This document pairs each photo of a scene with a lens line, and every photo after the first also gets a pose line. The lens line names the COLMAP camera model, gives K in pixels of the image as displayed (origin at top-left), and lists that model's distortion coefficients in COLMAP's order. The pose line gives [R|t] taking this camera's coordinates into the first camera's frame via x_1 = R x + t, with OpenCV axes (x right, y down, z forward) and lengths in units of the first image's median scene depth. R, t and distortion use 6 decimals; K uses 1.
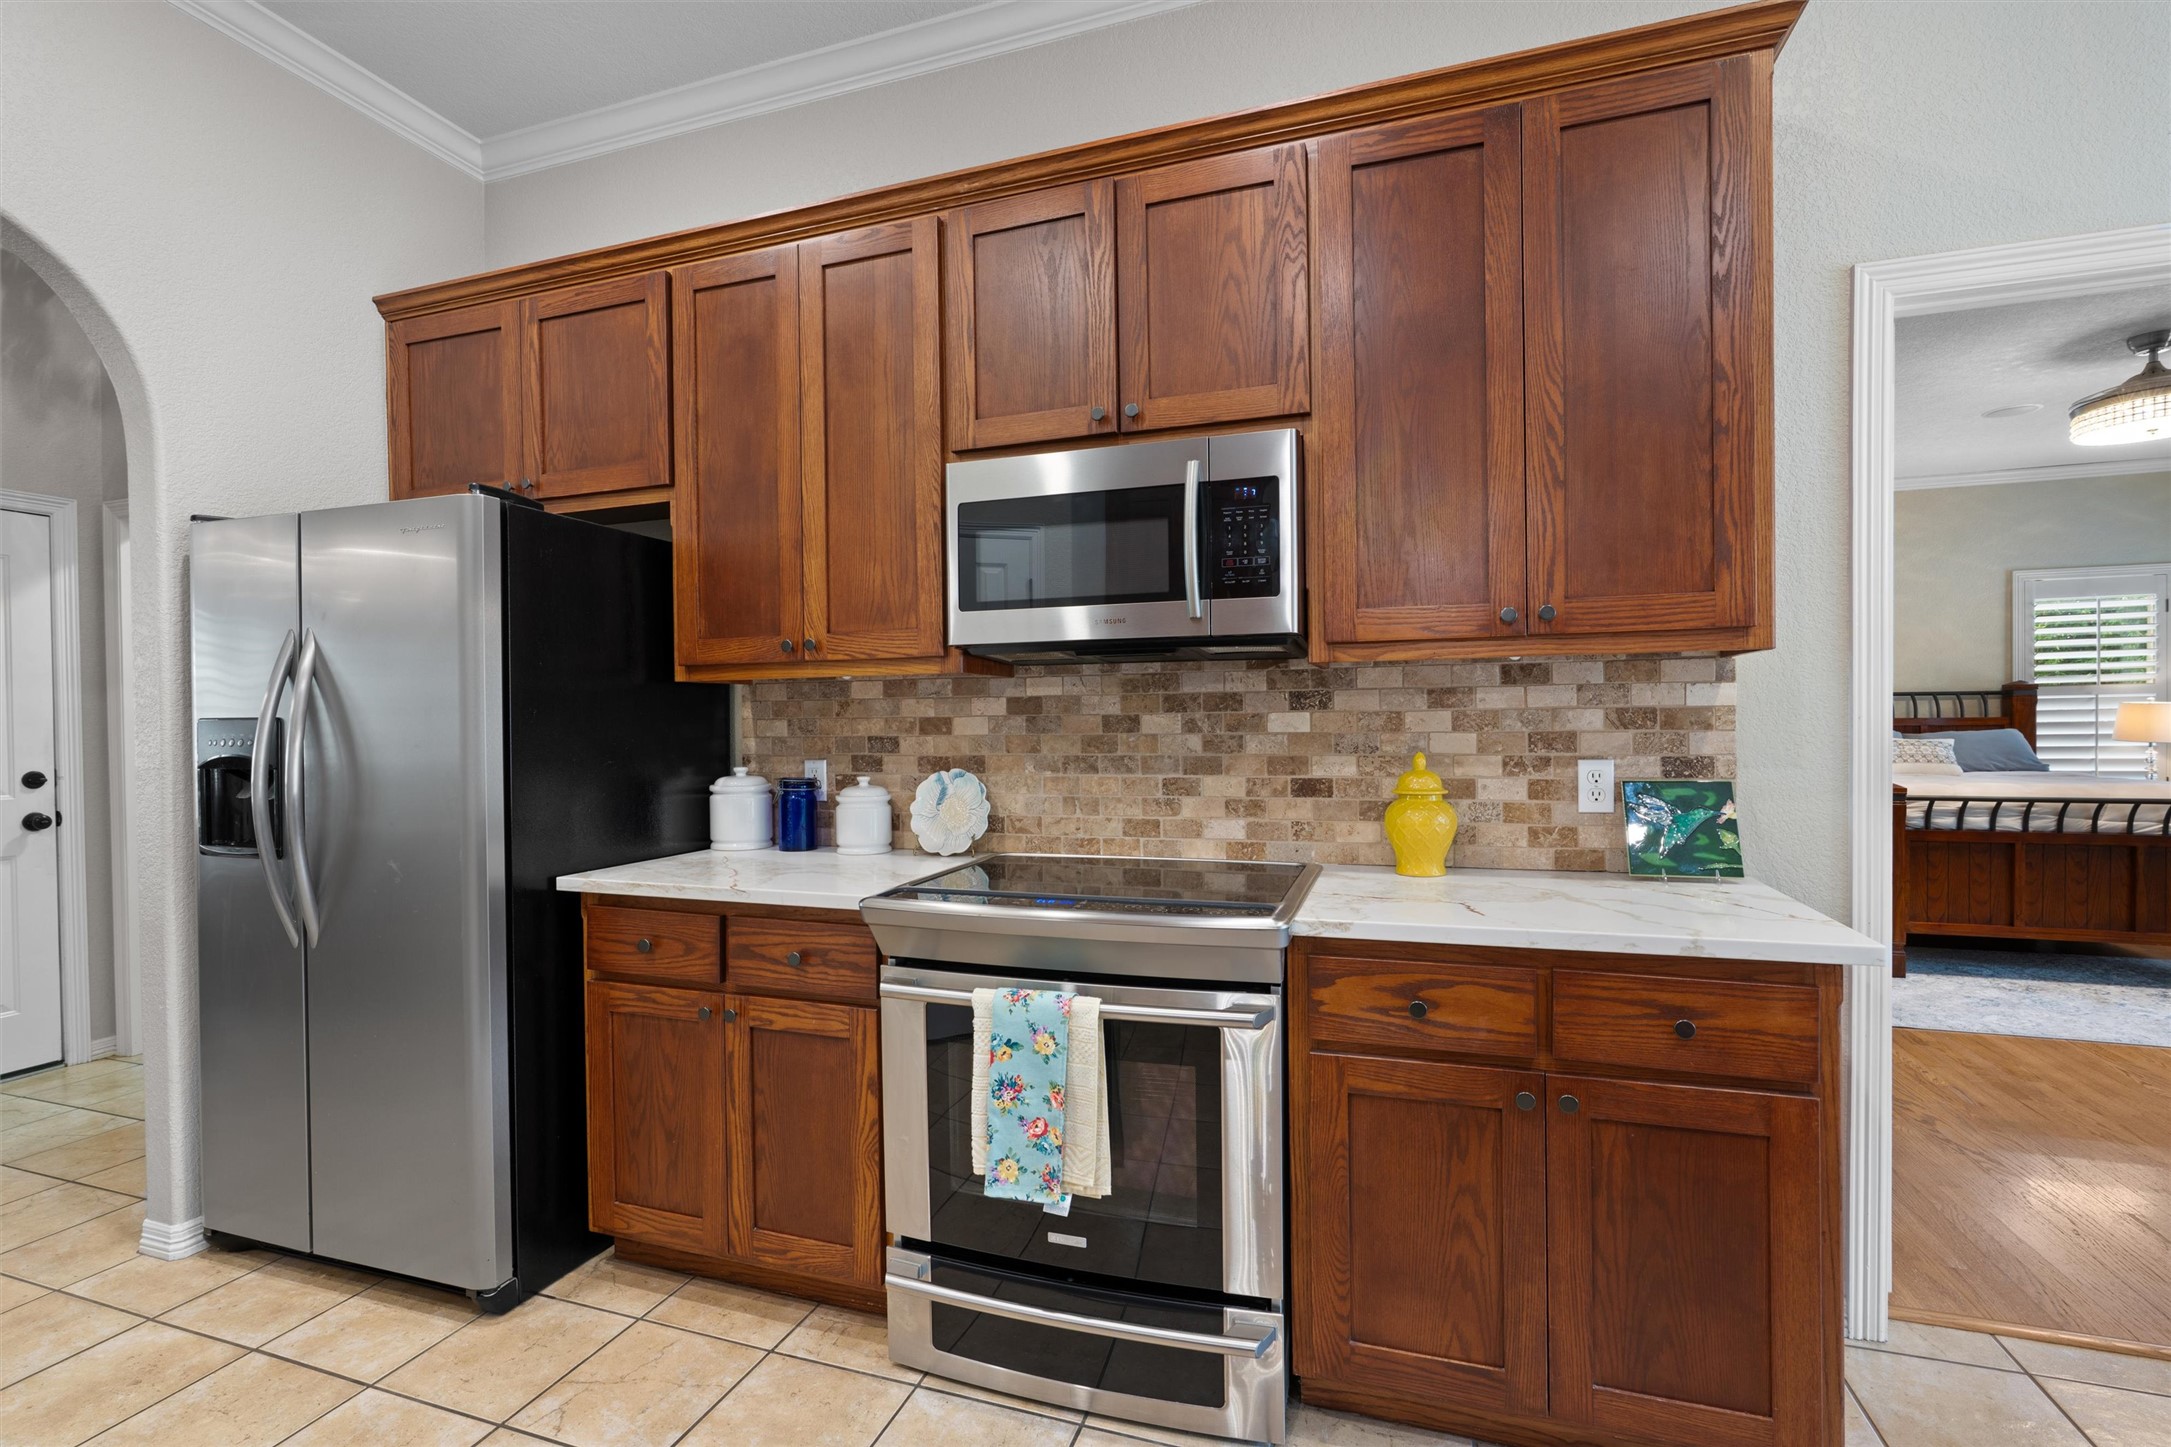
lens RADIAL K [[987.0, 0, 1083.8], [0, 987.0, 727.7], [0, 0, 1]] dist [-0.011357, 0.005401]
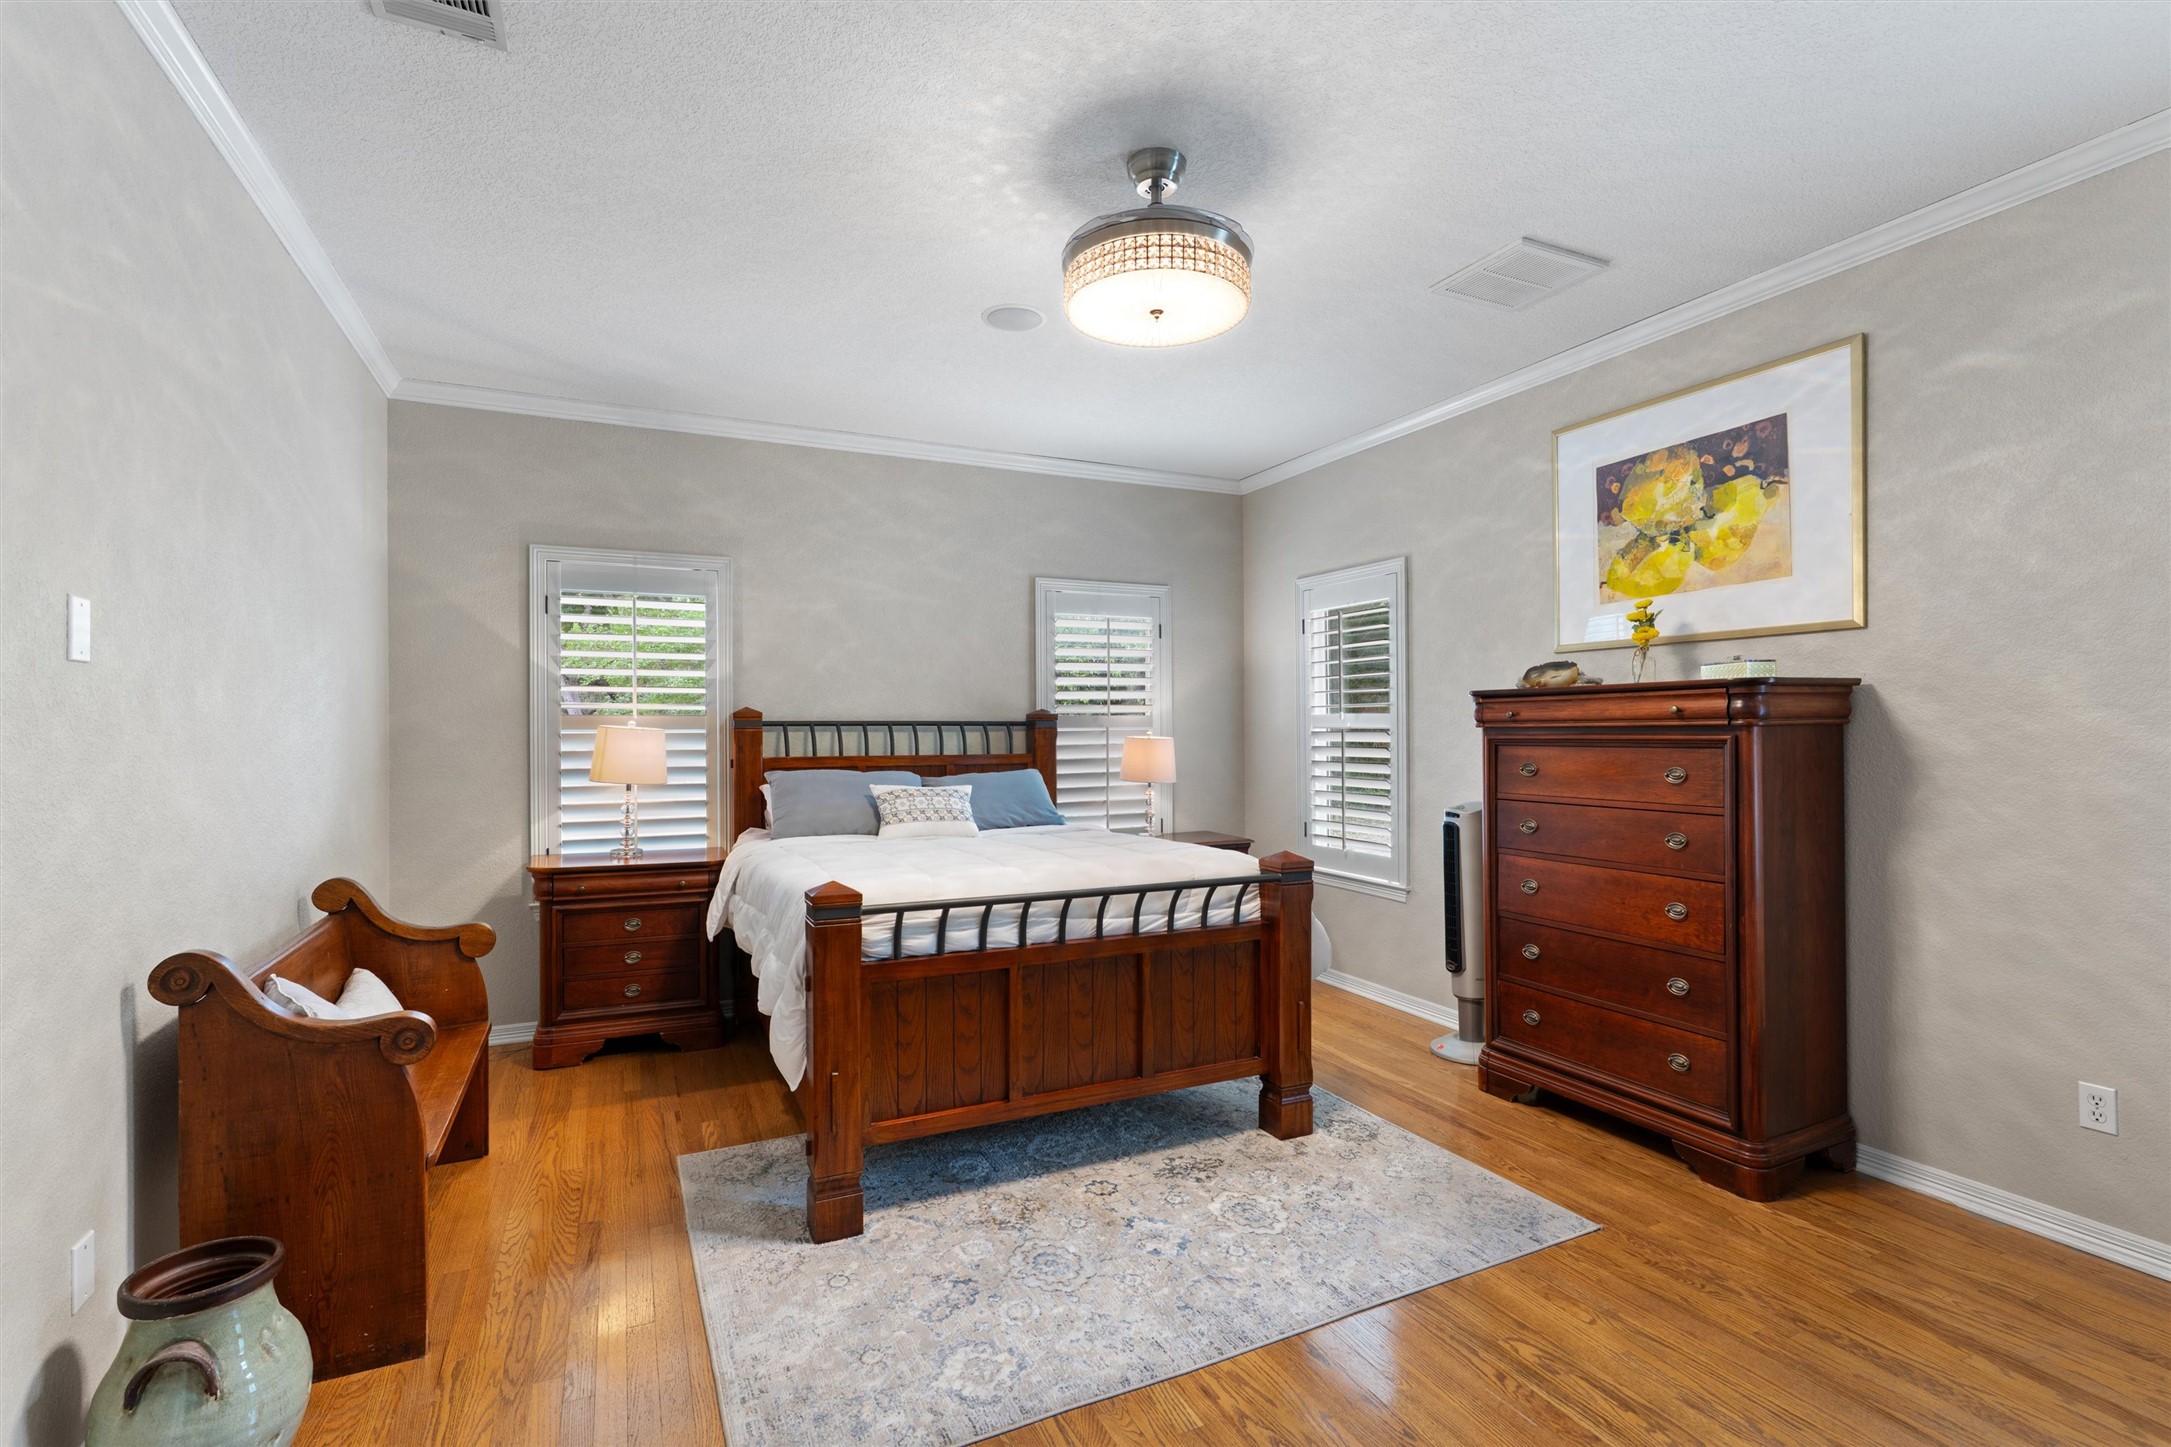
lens RADIAL K [[987.0, 0, 1083.8], [0, 987.0, 727.7], [0, 0, 1]] dist [-0.011357, 0.005401]
pose [[0.718466, 0.010427, 0.695484, 0.534402], [0.004575, 0.999795, -0.019717, -0.021293], [-0.695547, 0.017348, 0.718271, 0.504429]]
